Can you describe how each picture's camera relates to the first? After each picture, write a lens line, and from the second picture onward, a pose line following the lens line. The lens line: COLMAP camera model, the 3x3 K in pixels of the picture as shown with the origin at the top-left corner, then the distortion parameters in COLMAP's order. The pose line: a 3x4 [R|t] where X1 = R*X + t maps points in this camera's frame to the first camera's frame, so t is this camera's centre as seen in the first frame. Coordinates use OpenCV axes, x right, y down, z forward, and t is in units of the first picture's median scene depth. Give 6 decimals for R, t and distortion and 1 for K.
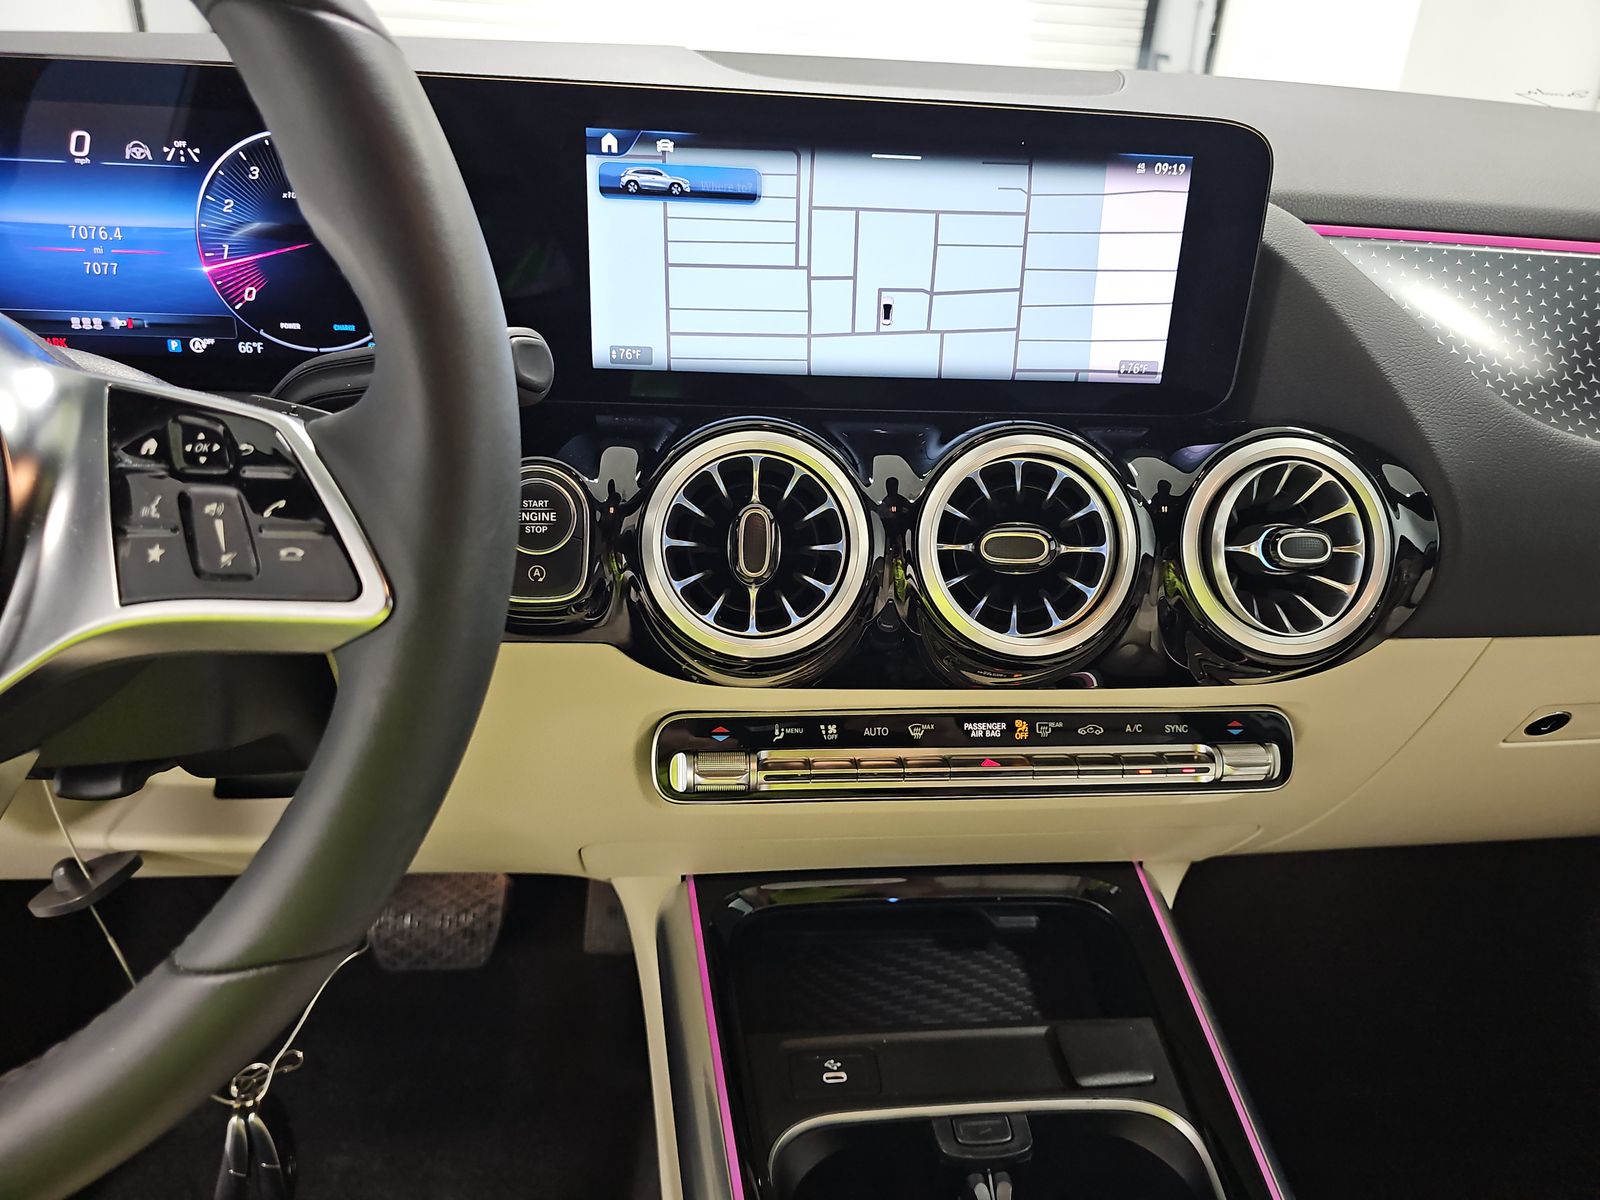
lens RADIAL K [[1038.2, 0, 799.6], [0, 1038.2, 575.3], [0, 0, 1]] dist [0.062964, -0.069007]
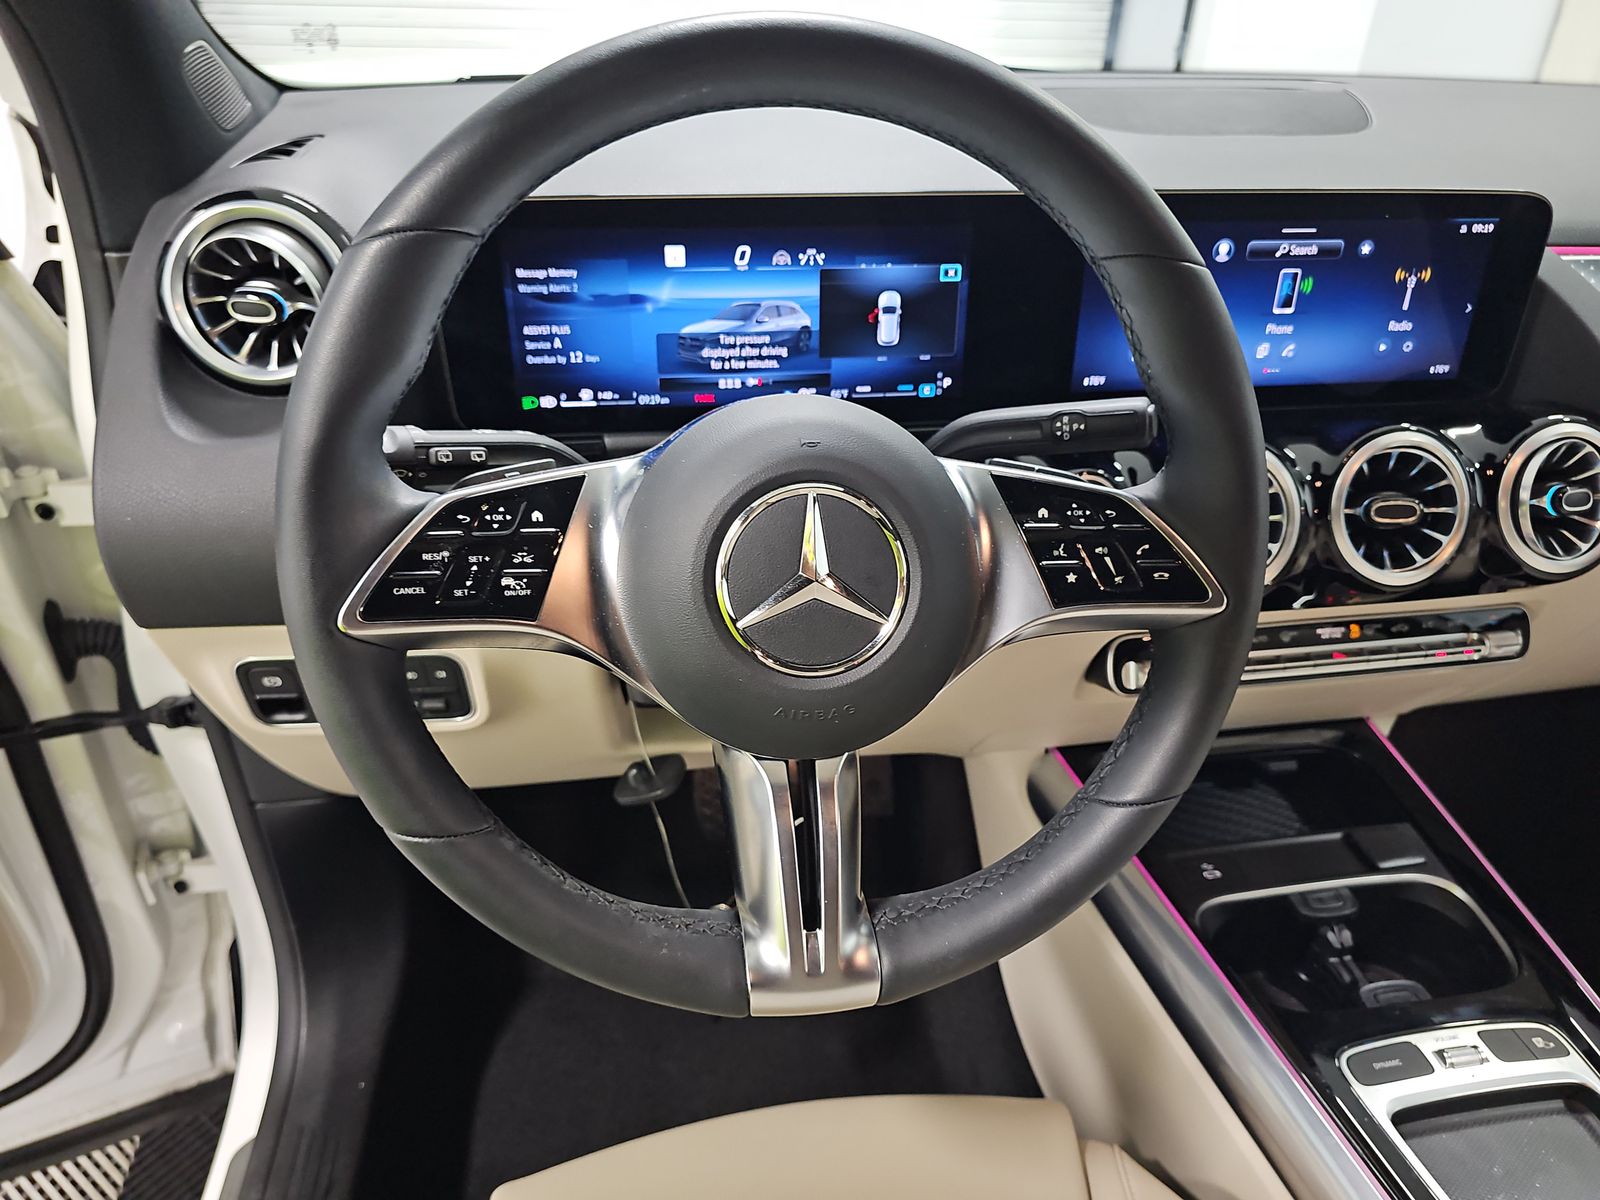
lens RADIAL K [[1063.3, 0, 803.1], [0, 1063.3, 600.1], [0, 0, 1]] dist [0.067672, -0.073156]
pose [[0.996480, -0.059272, 0.059278, -0.650784], [0.050545, 0.988973, 0.139200, -0.142016], [-0.066875, -0.135714, 0.988488, -0.408146]]
